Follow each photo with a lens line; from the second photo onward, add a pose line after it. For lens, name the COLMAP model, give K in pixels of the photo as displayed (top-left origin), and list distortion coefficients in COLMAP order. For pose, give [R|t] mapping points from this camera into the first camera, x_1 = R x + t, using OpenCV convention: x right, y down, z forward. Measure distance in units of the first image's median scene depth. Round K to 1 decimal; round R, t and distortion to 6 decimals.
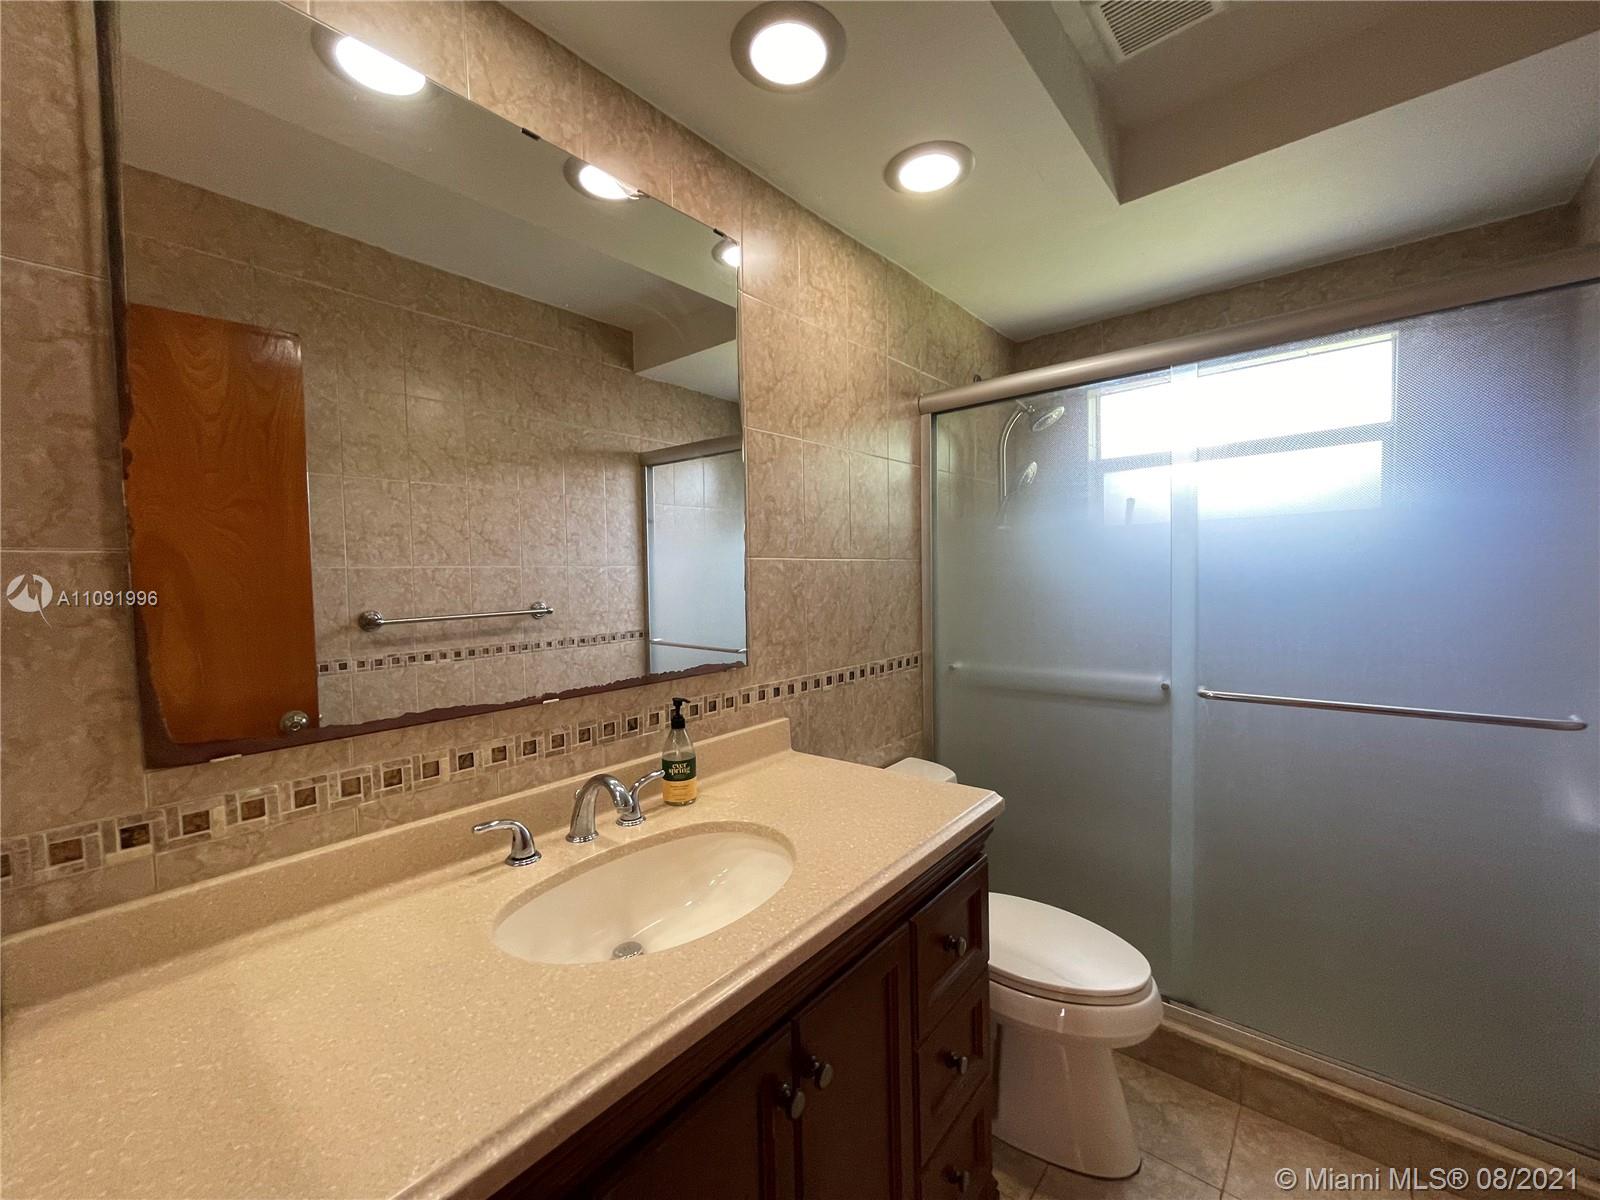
lens RADIAL K [[648.5, 0, 789.6], [0, 648.5, 603.5], [0, 0, 1]] dist [-0.005430, 0.003568]
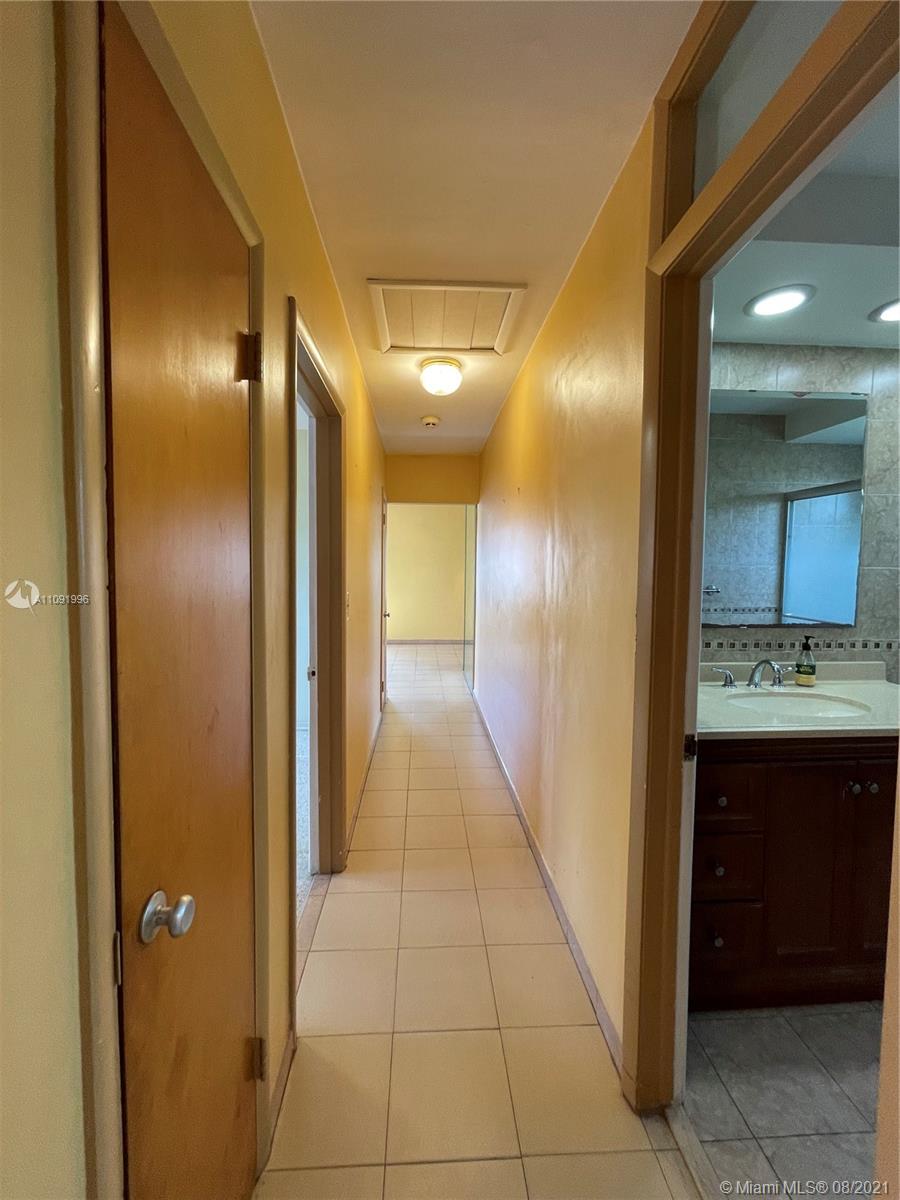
lens RADIAL K [[486.4, 0, 445.4], [0, 486.4, 594.8], [0, 0, 1]] dist [-0.005430, 0.003568]
pose [[0.692647, 0.066903, -0.718167, 0.106569], [-0.052984, 0.997718, 0.041844, 0.009539], [0.719328, 0.009068, 0.694612, -0.740733]]
